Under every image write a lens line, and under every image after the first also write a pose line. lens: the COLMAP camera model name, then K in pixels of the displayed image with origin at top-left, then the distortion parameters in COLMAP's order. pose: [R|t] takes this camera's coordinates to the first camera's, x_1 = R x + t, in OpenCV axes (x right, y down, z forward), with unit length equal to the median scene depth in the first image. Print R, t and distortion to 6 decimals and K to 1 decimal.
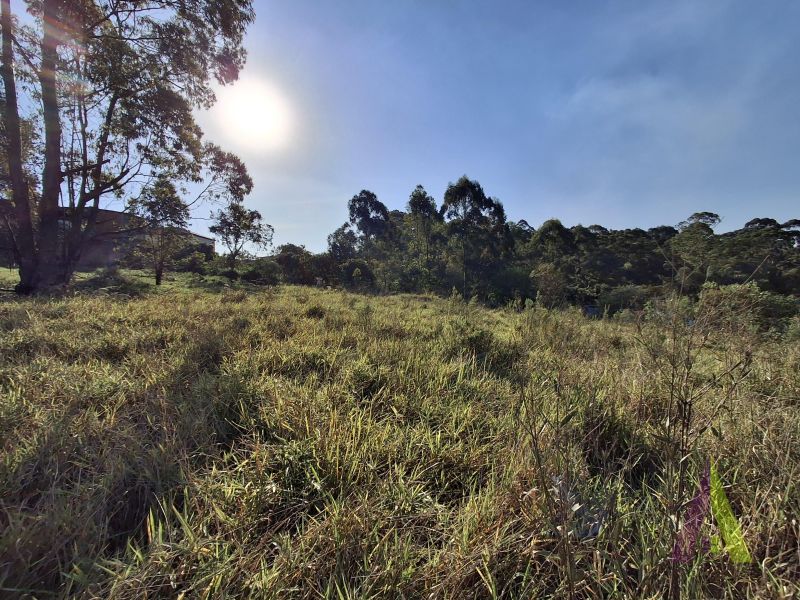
lens RADIAL K [[365.7, 0, 400.0], [0, 365.7, 300.0], [0, 0, 1]] dist [-0.002550, 0.014325]
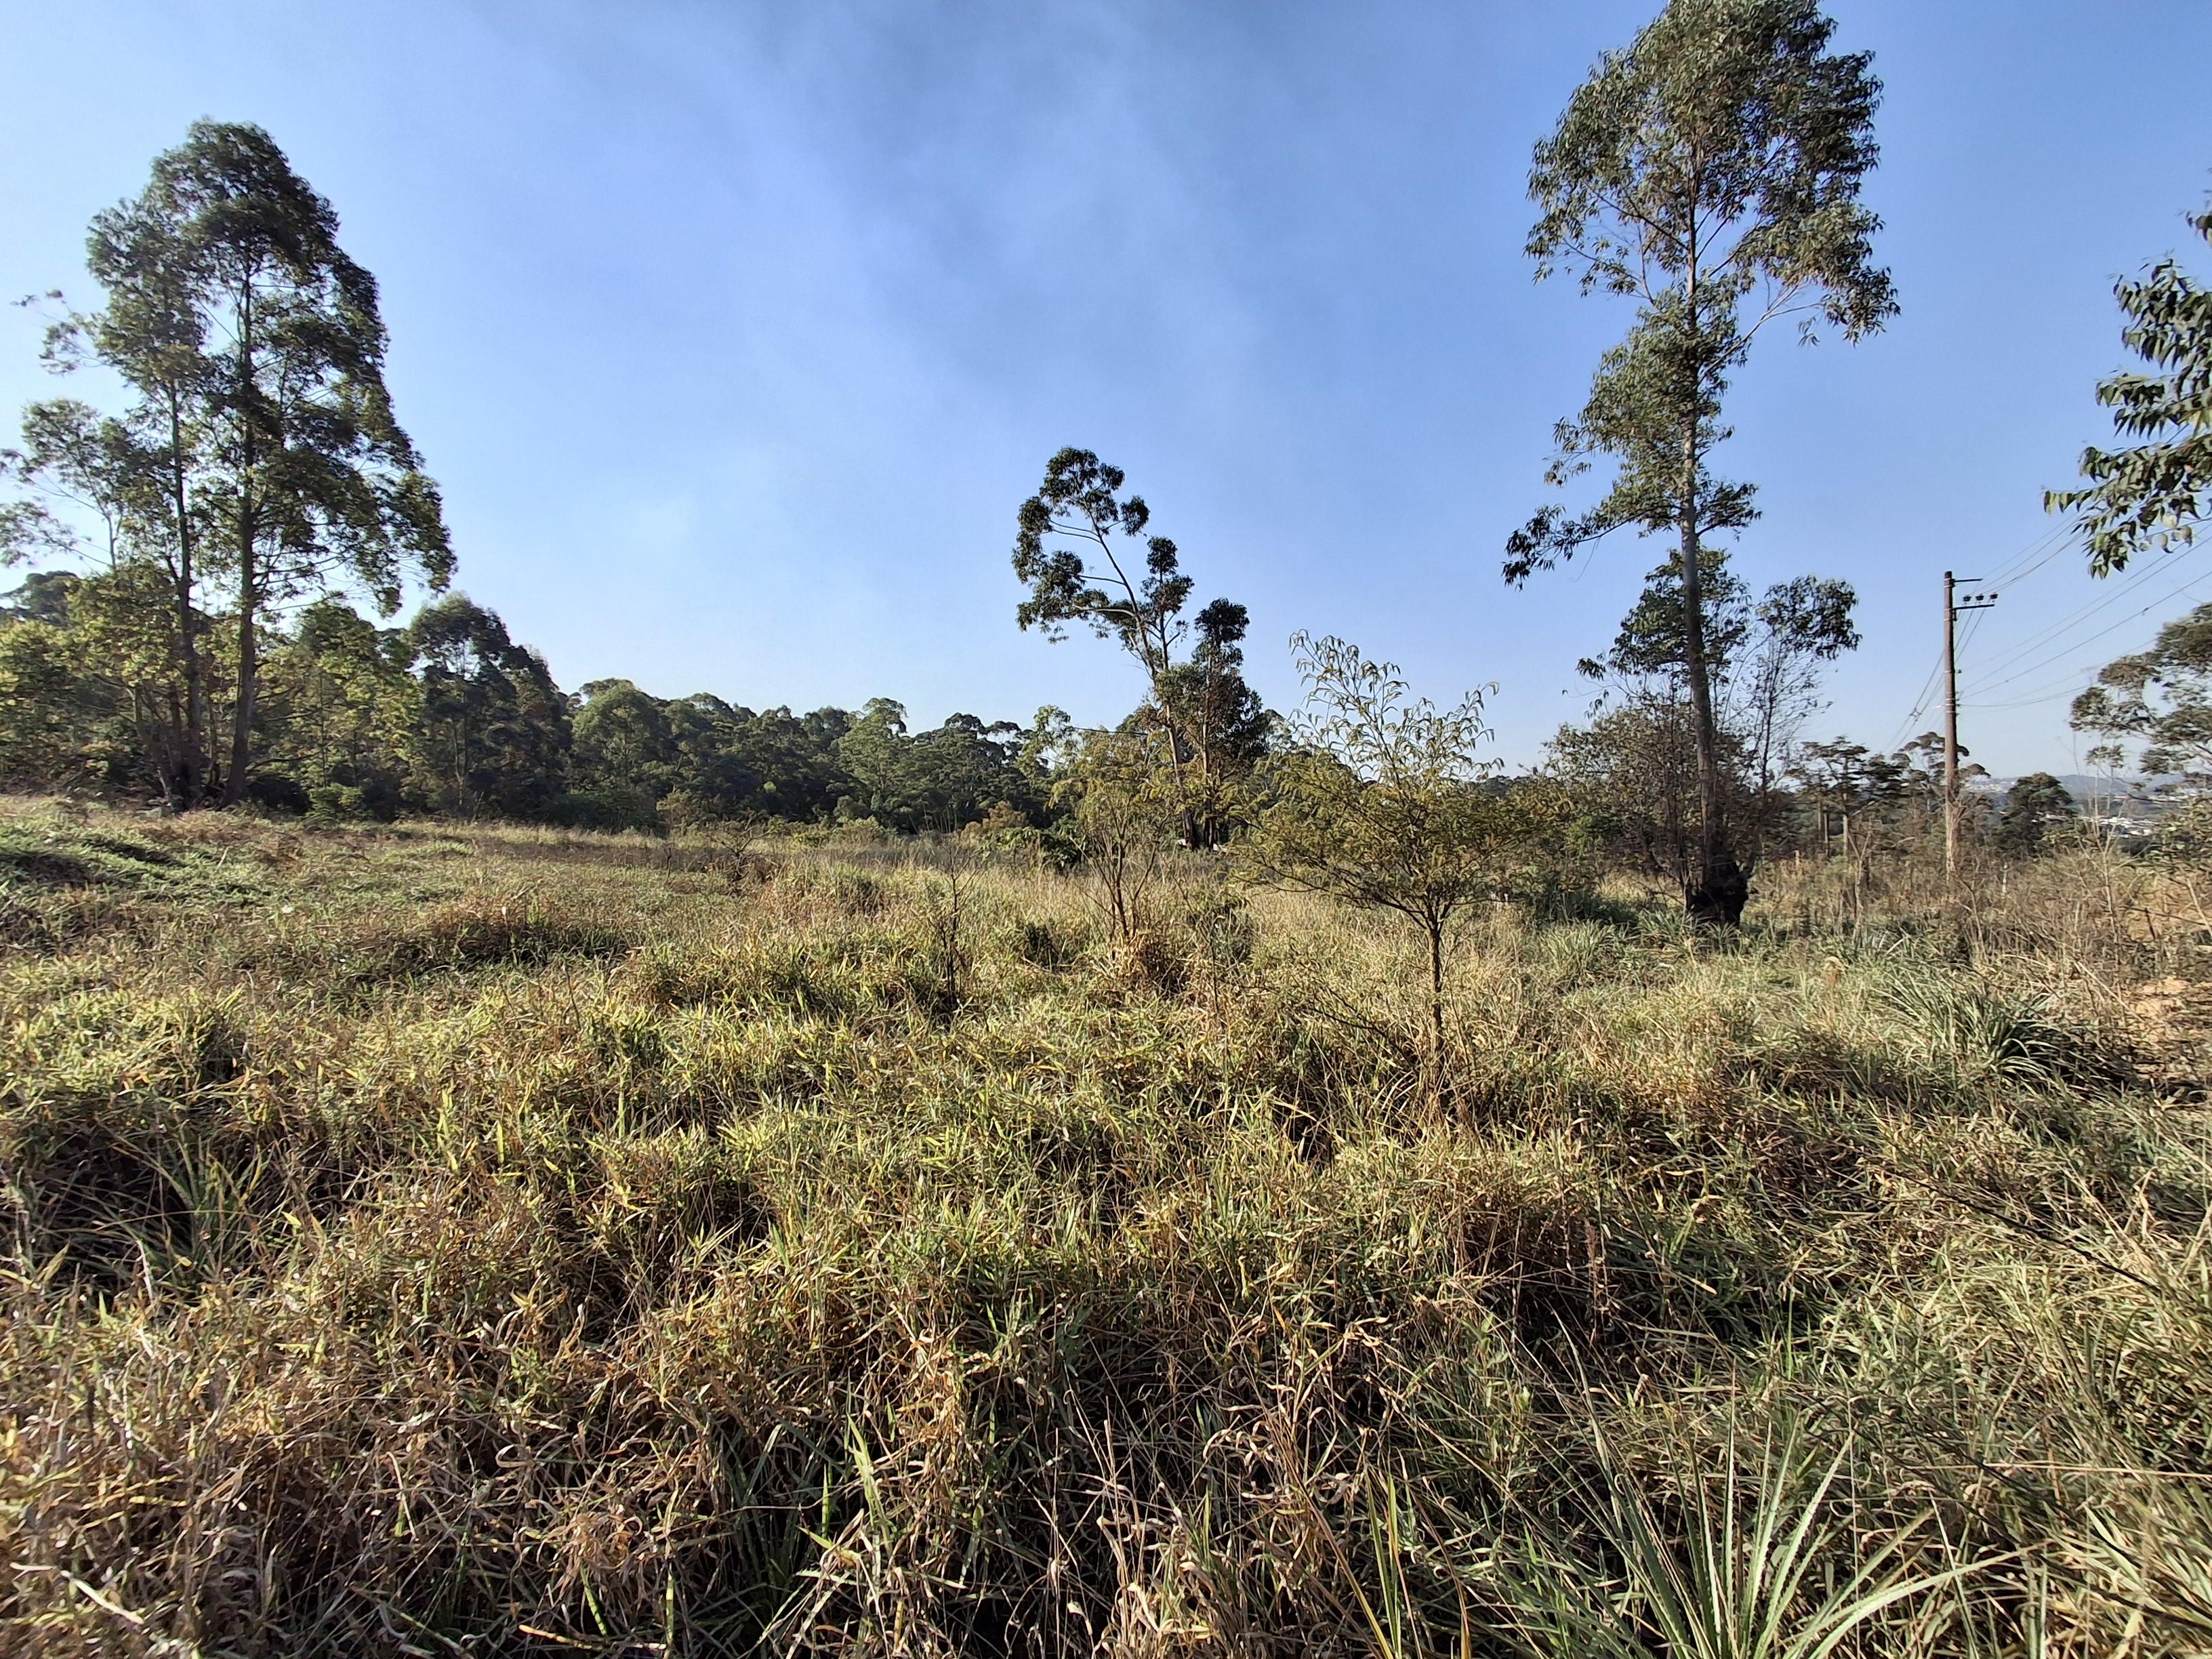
lens RADIAL K [[1011.1, 0, 1106.0], [0, 1011.1, 829.5], [0, 0, 1]] dist [-0.002550, 0.014325]
pose [[0.634933, 0.001224, 0.772566, -0.138731], [0.023325, 0.999512, -0.020754, 0.004866], [-0.772215, 0.031197, 0.634595, -0.207593]]
